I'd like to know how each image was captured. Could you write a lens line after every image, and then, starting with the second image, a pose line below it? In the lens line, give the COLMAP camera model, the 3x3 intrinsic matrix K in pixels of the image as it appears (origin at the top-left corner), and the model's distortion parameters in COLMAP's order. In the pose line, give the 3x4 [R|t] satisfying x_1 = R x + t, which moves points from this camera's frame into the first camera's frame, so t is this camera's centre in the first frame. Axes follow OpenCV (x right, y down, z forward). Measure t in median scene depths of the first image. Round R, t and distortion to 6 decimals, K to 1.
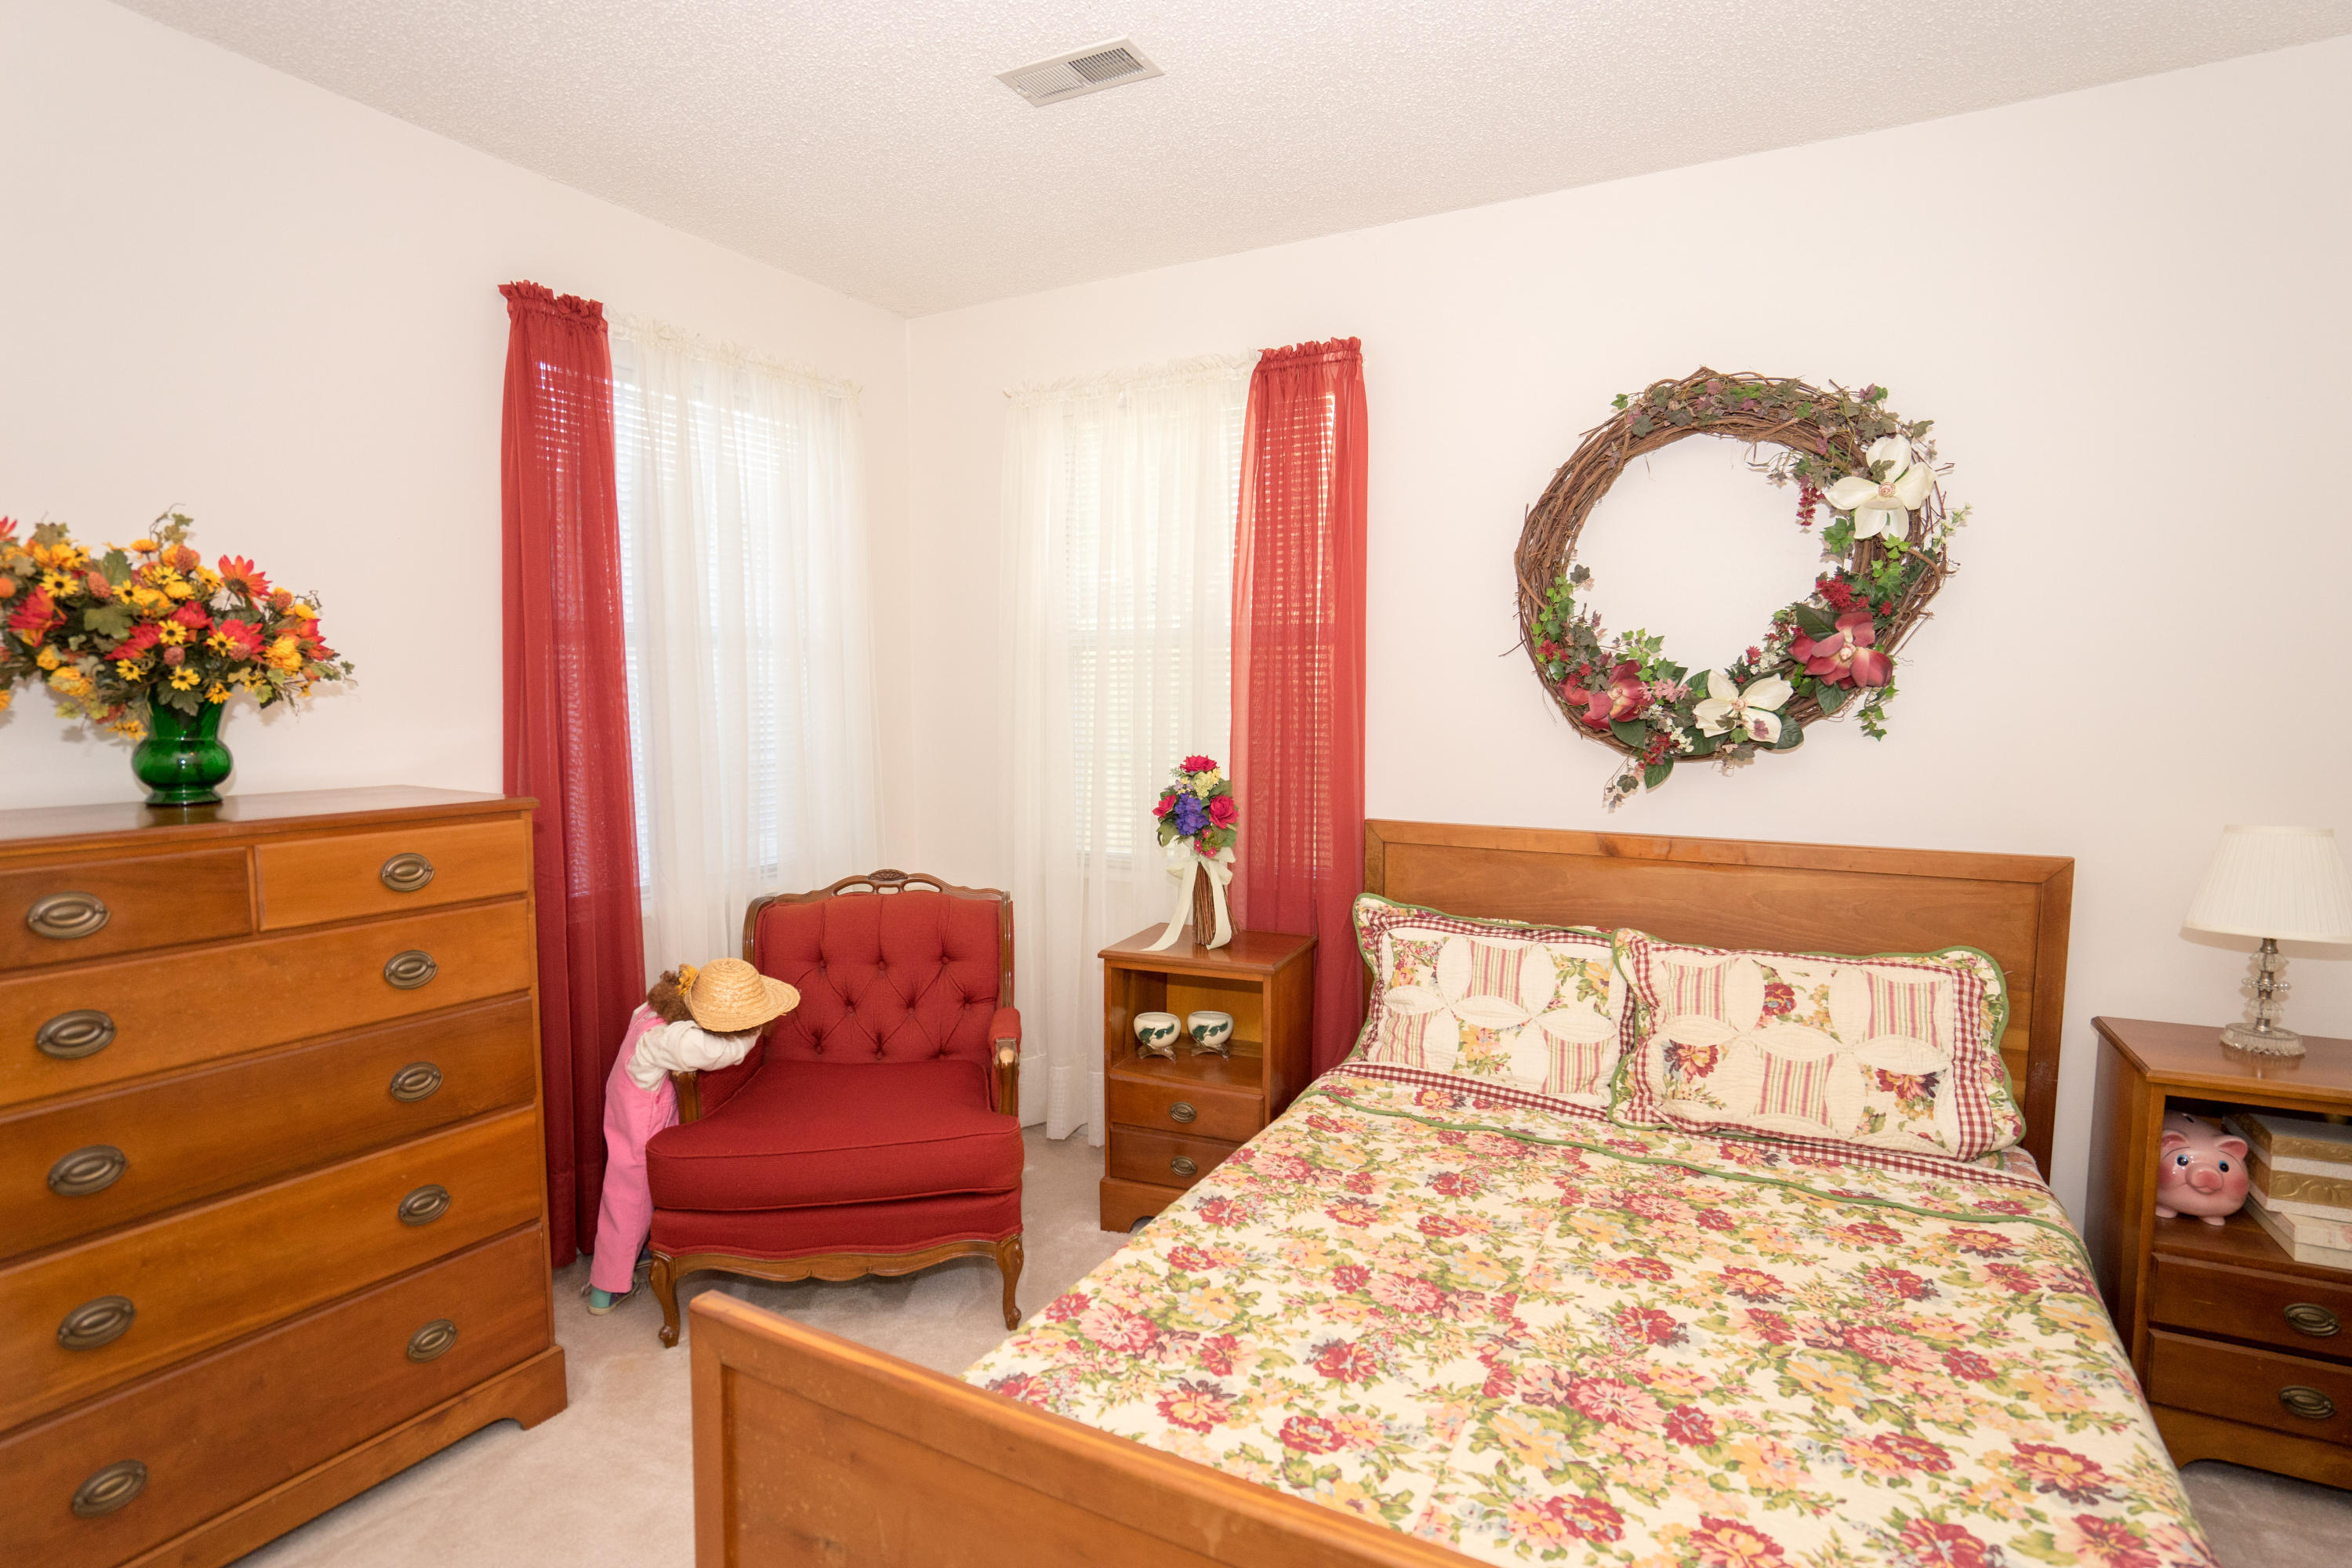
lens RADIAL K [[1175.4, 0, 1180.8], [0, 1175.4, 779.7], [0, 0, 1]] dist [-0.048867, 0.021432]
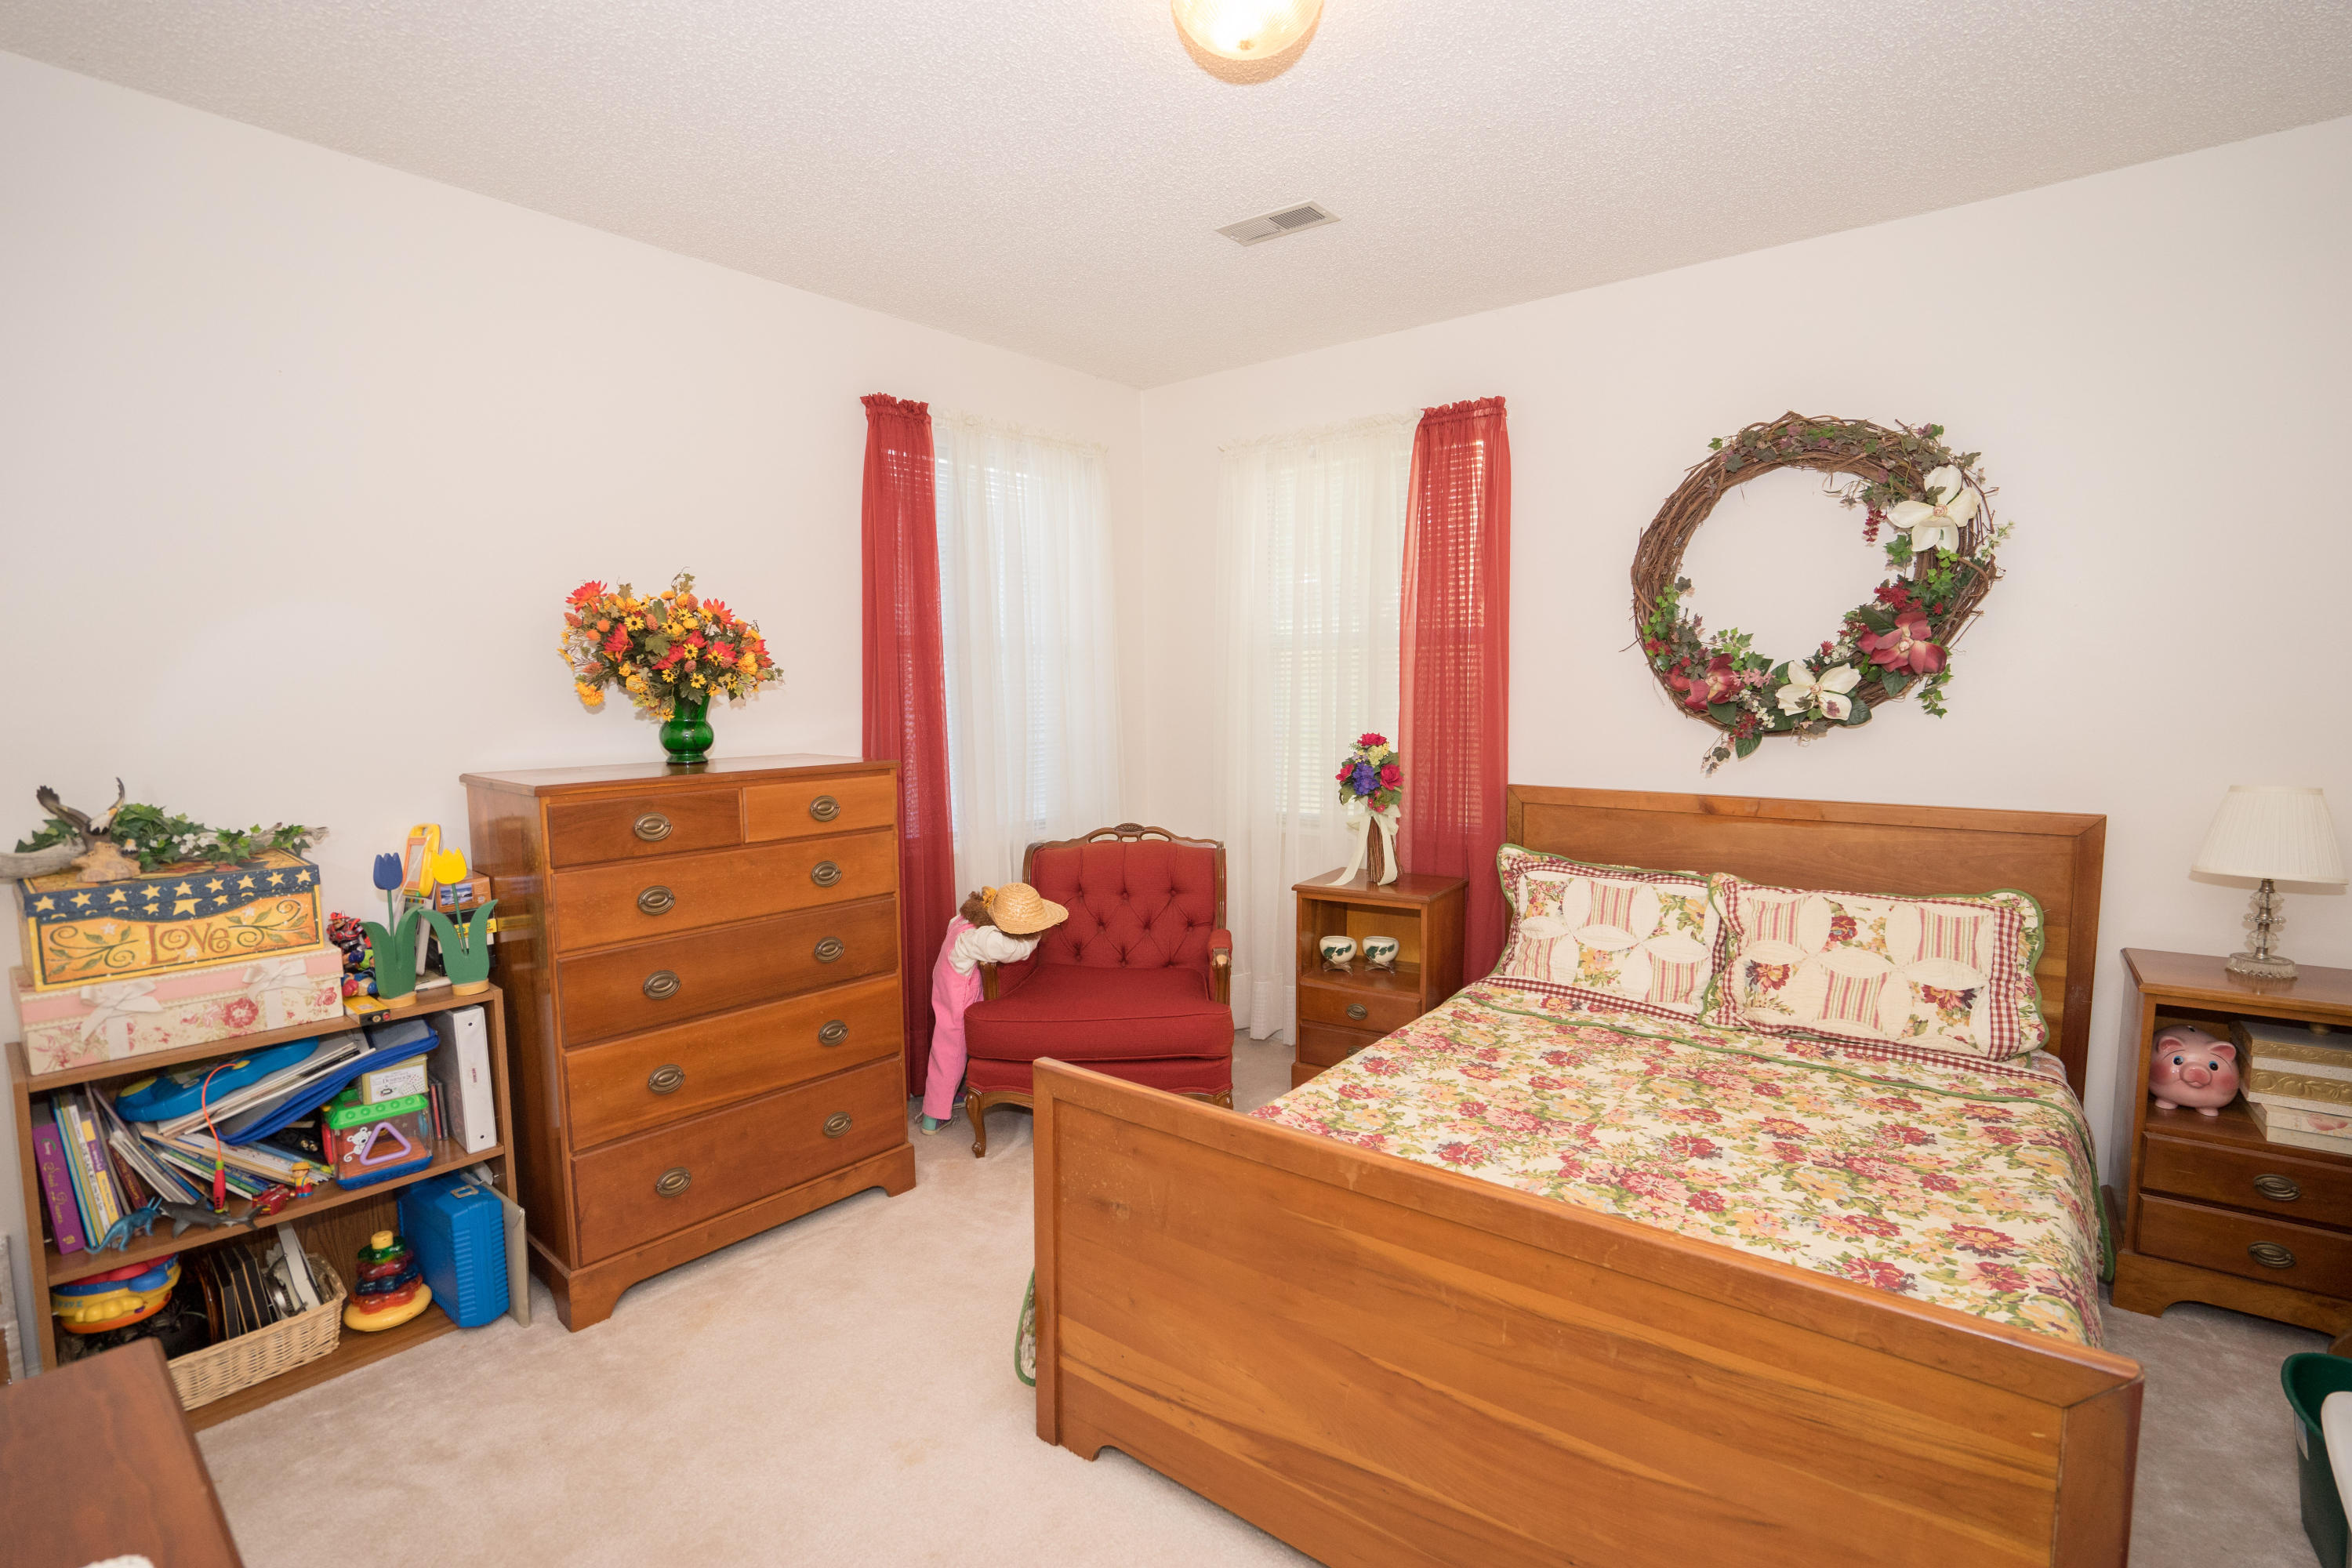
lens RADIAL K [[1107.0, 0, 1163.8], [0, 1107.0, 791.5], [0, 0, 1]] dist [-0.064120, 0.021881]
pose [[0.982012, 0.006476, -0.188707, 0.024277], [-0.002840, 0.999805, 0.019532, 0.024117], [0.188797, -0.018644, 0.981839, -0.263264]]
